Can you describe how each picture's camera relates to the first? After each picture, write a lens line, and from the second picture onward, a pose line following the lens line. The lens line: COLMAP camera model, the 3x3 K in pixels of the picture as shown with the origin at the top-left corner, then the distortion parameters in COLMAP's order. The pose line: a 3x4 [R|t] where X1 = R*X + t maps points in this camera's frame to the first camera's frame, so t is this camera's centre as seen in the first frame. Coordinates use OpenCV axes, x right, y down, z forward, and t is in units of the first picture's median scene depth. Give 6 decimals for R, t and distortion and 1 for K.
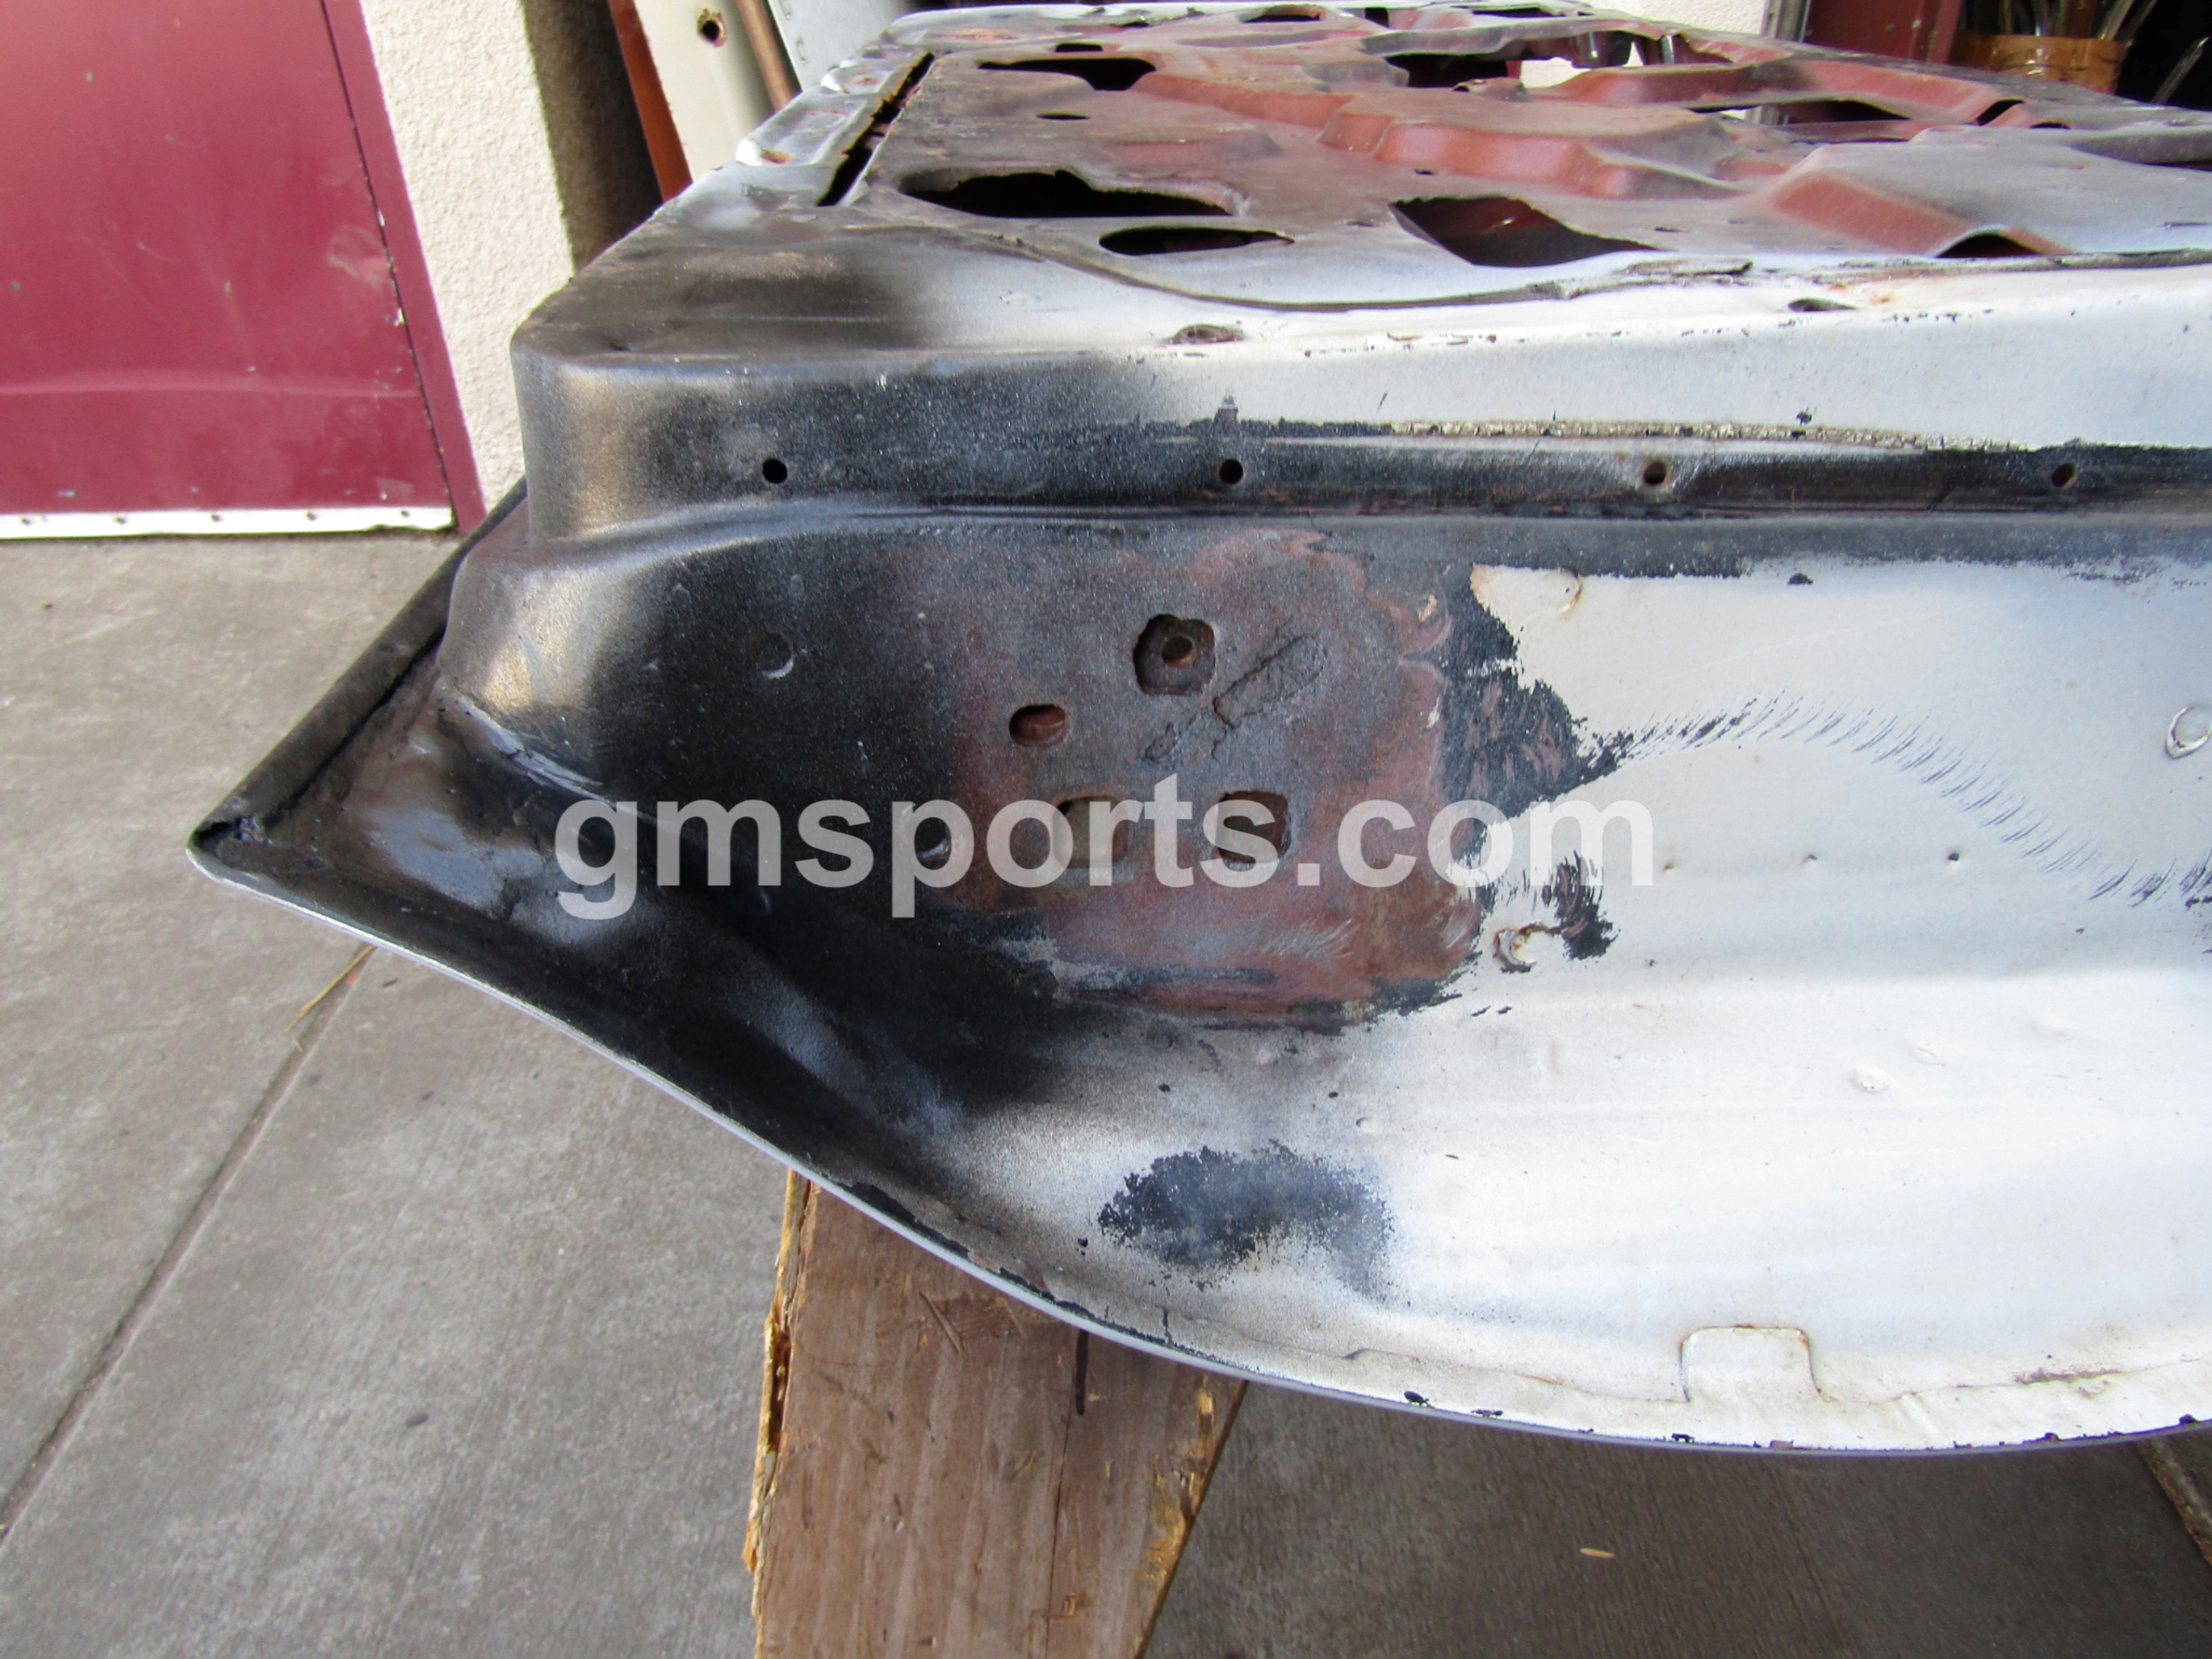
lens RADIAL K [[1559.2, 0, 1104.1], [0, 1559.2, 825.0], [0, 0, 1]] dist [-0.003114, -0.004499]
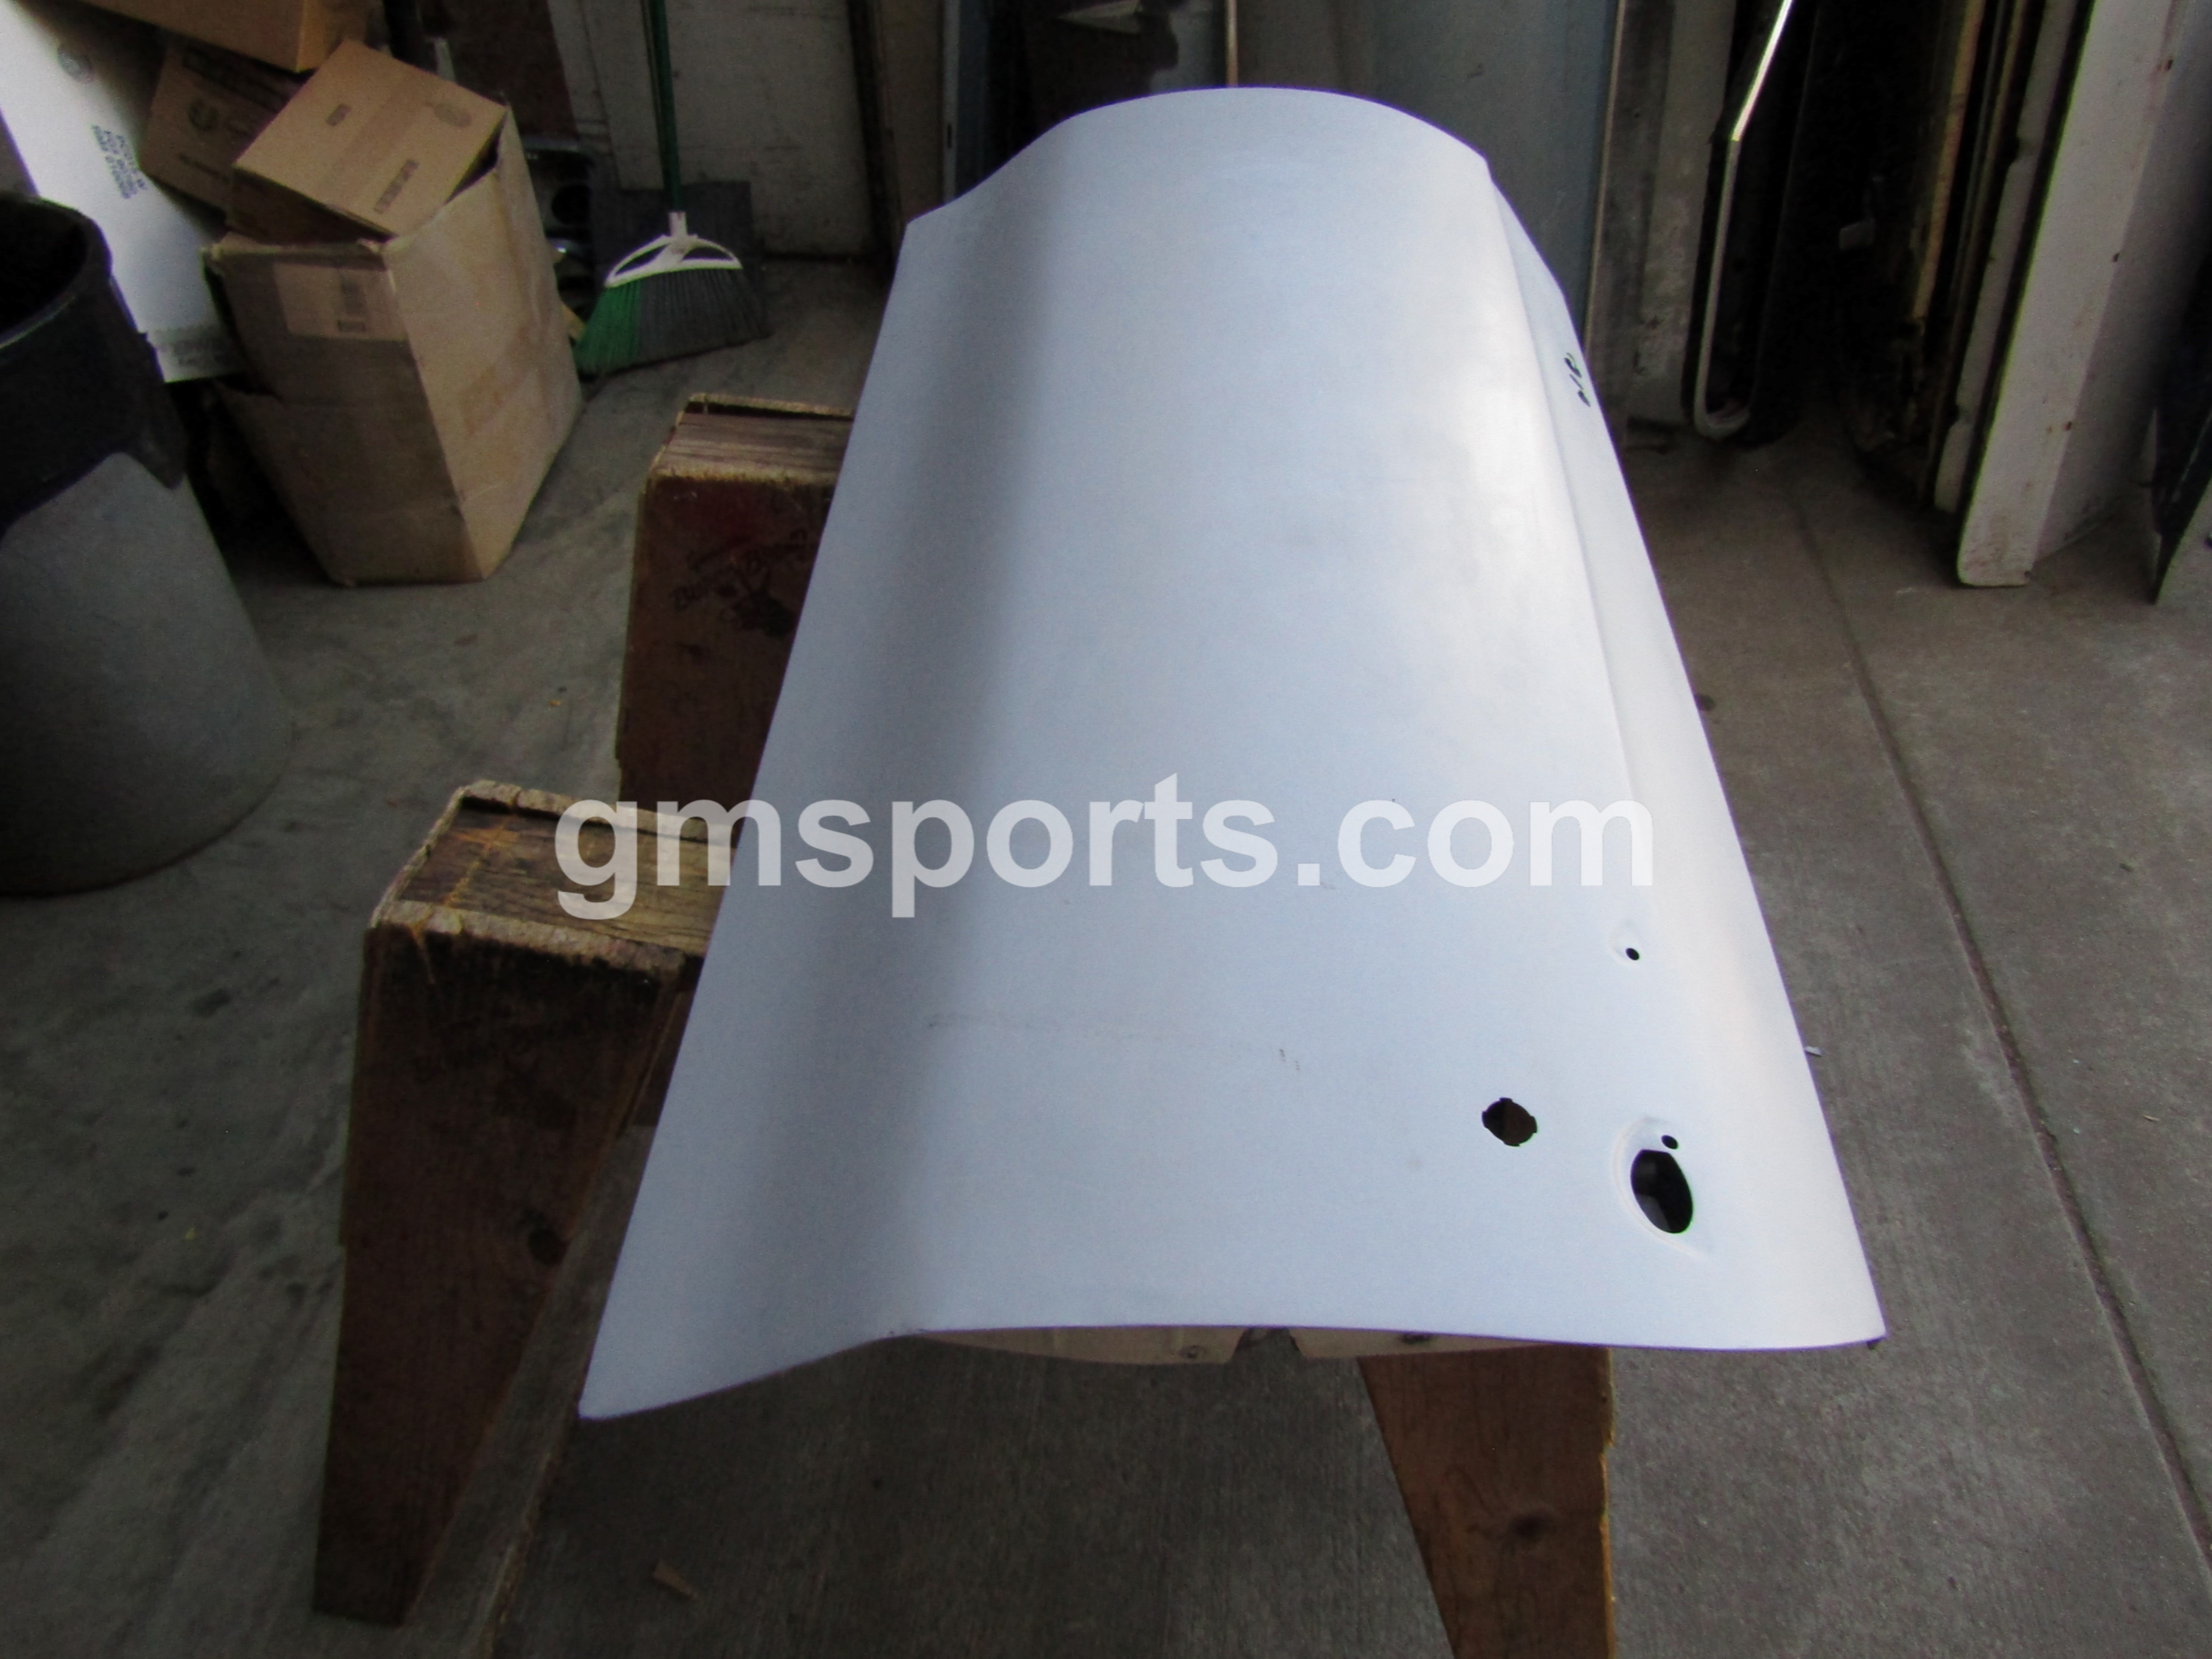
lens RADIAL K [[1559.2, 0, 1103.2], [0, 1559.2, 846.4], [0, 0, 1]] dist [-0.003114, -0.004499]
pose [[-0.993545, -0.061243, 0.095491, 0.107084], [0.078298, 0.238902, 0.967882, -1.143277], [-0.082089, 0.969110, -0.232565, 1.056817]]
